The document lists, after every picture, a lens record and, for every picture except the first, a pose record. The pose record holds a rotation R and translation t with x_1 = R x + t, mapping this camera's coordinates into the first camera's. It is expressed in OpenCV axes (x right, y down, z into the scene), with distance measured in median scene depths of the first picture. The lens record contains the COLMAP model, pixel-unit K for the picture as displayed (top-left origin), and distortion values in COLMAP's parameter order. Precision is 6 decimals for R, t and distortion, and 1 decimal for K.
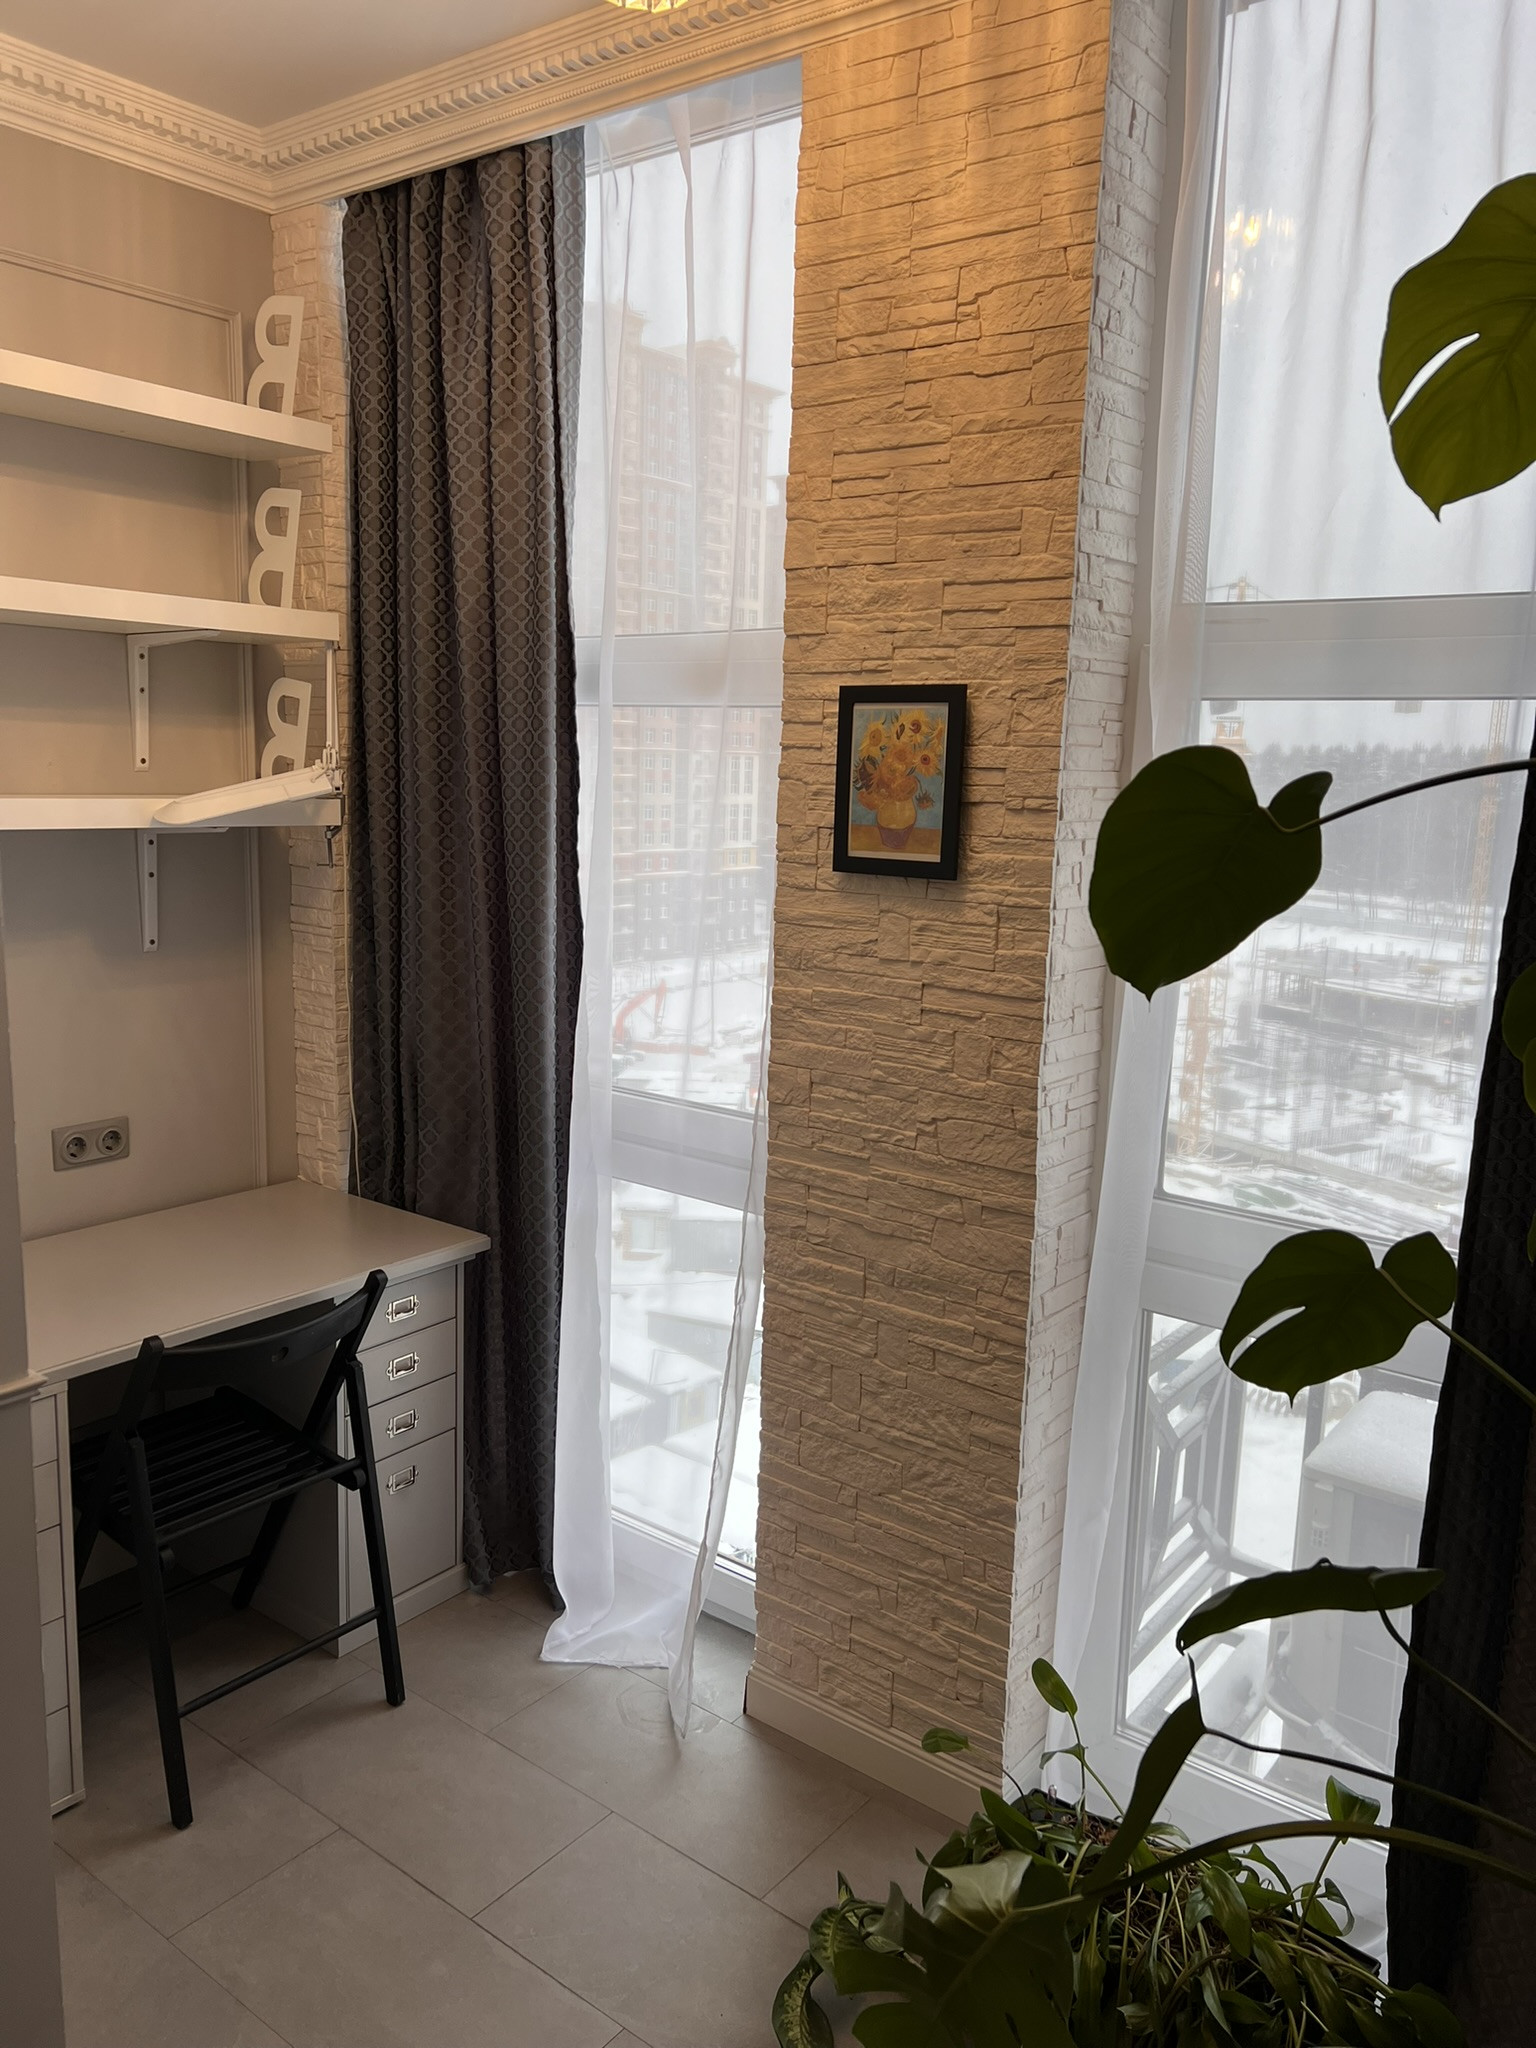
lens RADIAL K [[1536.5, 0, 754.5], [0, 1536.5, 1031.0], [0, 0, 1]] dist [0.043396, -0.041599]
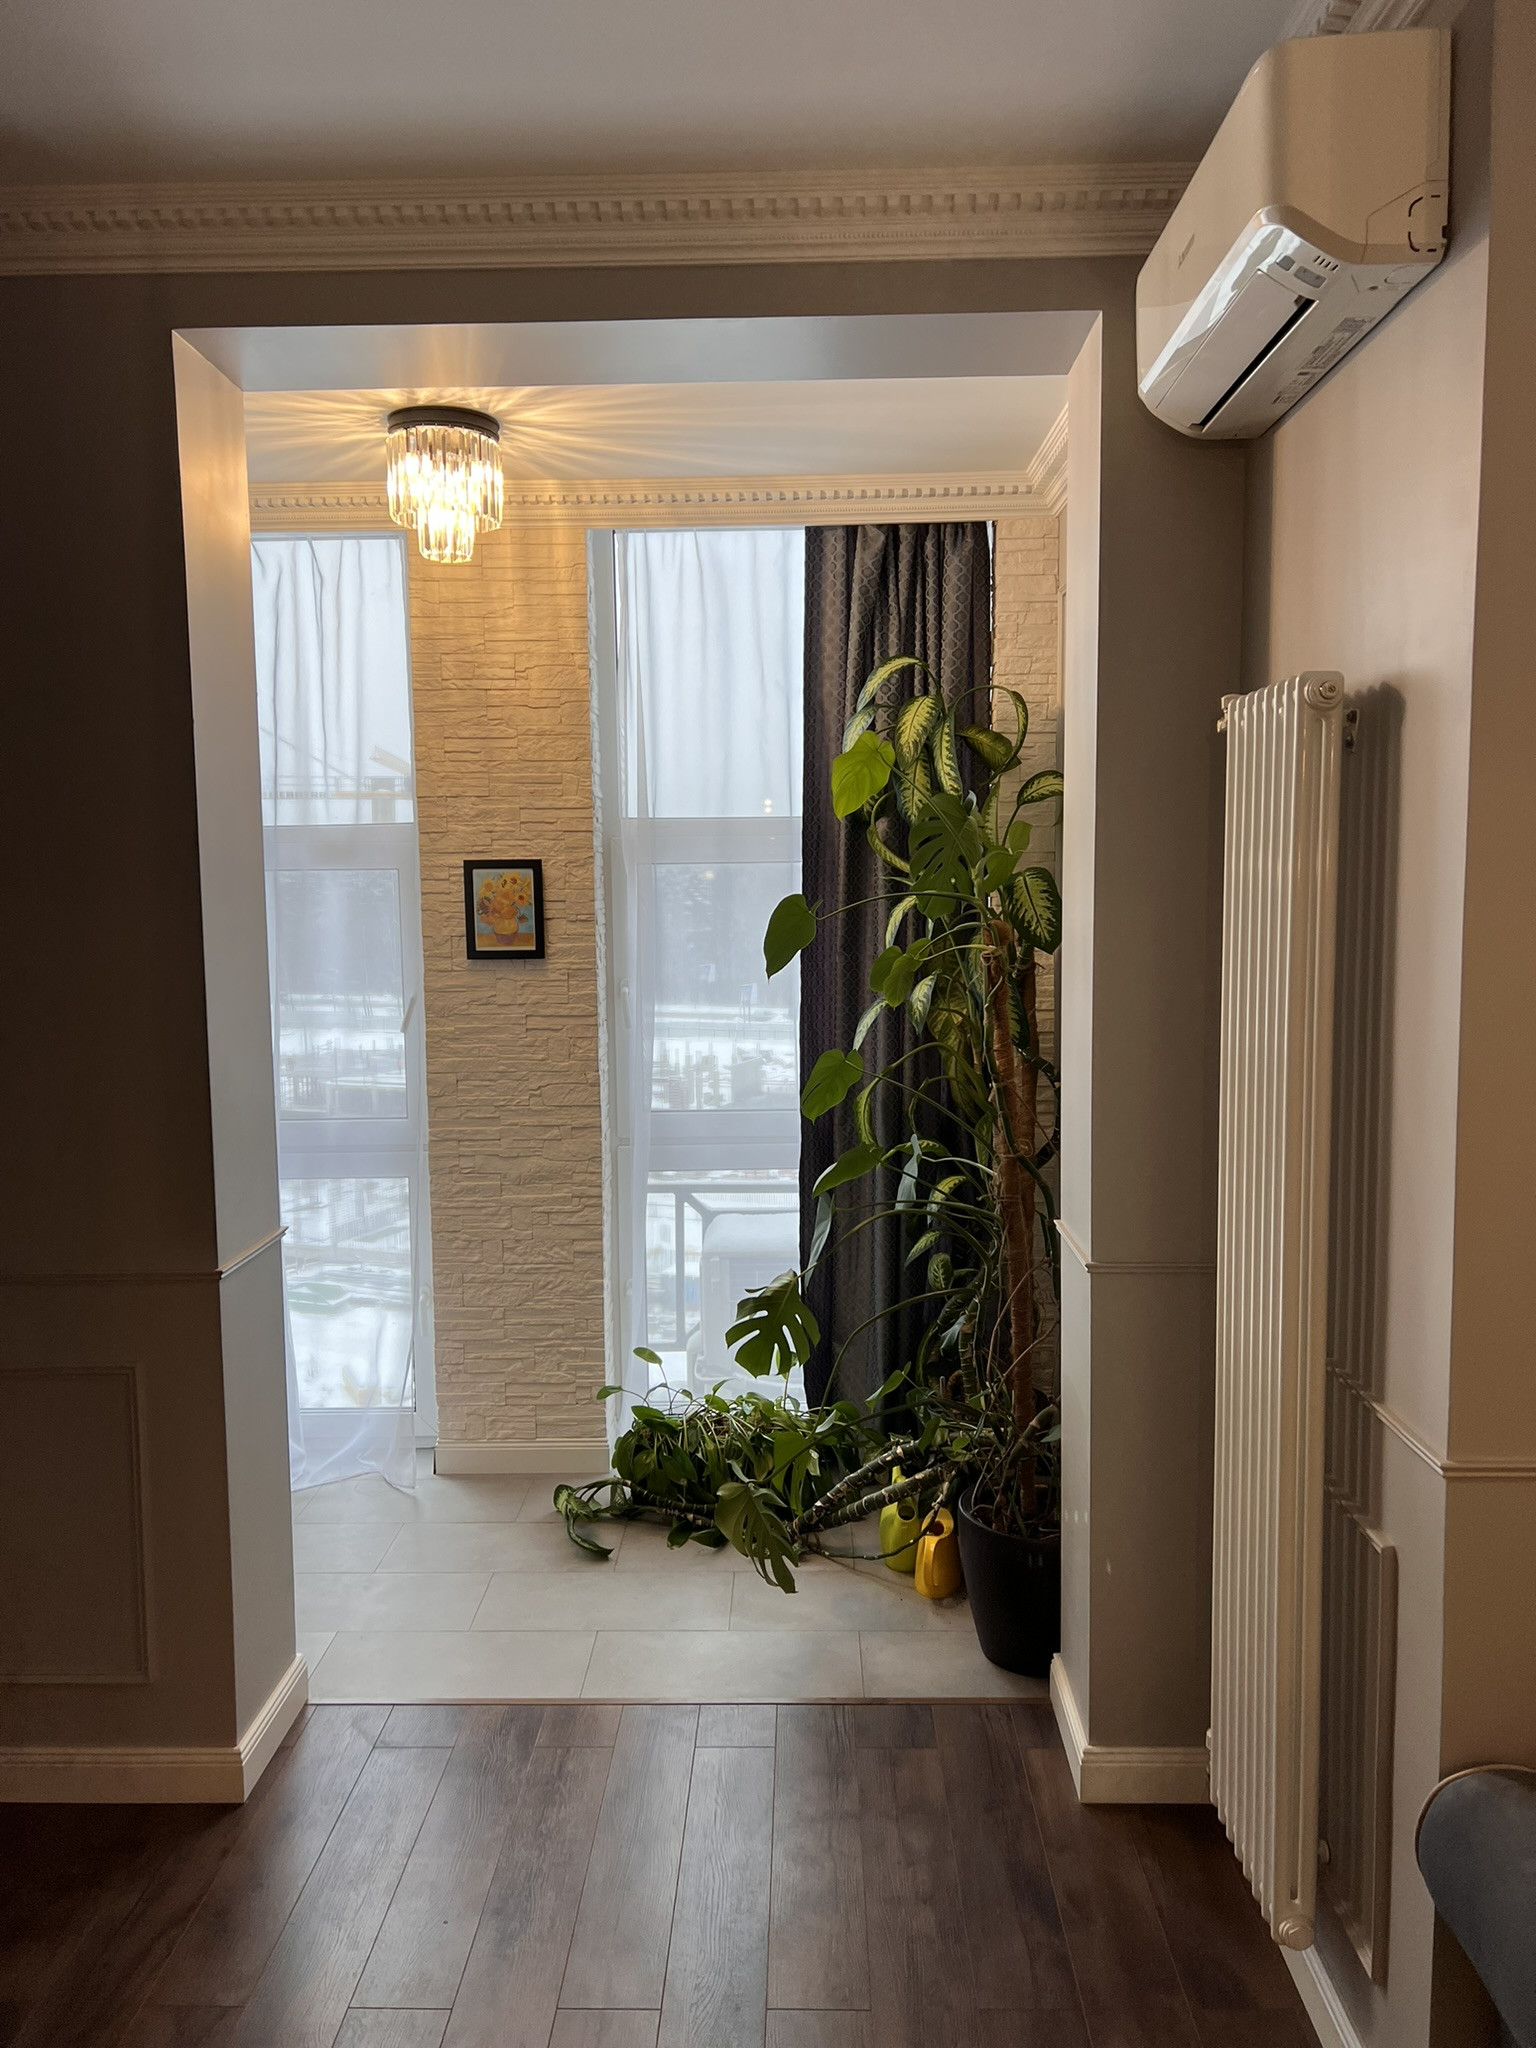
lens RADIAL K [[1536.5, 0, 772.1], [0, 1536.5, 1017.9], [0, 0, 1]] dist [0.043396, -0.041599]
pose [[0.797632, -0.089520, 0.596464, -0.748351], [0.136370, 0.990082, -0.033767, 0.074516], [-0.587526, 0.108274, 0.801929, -0.662237]]
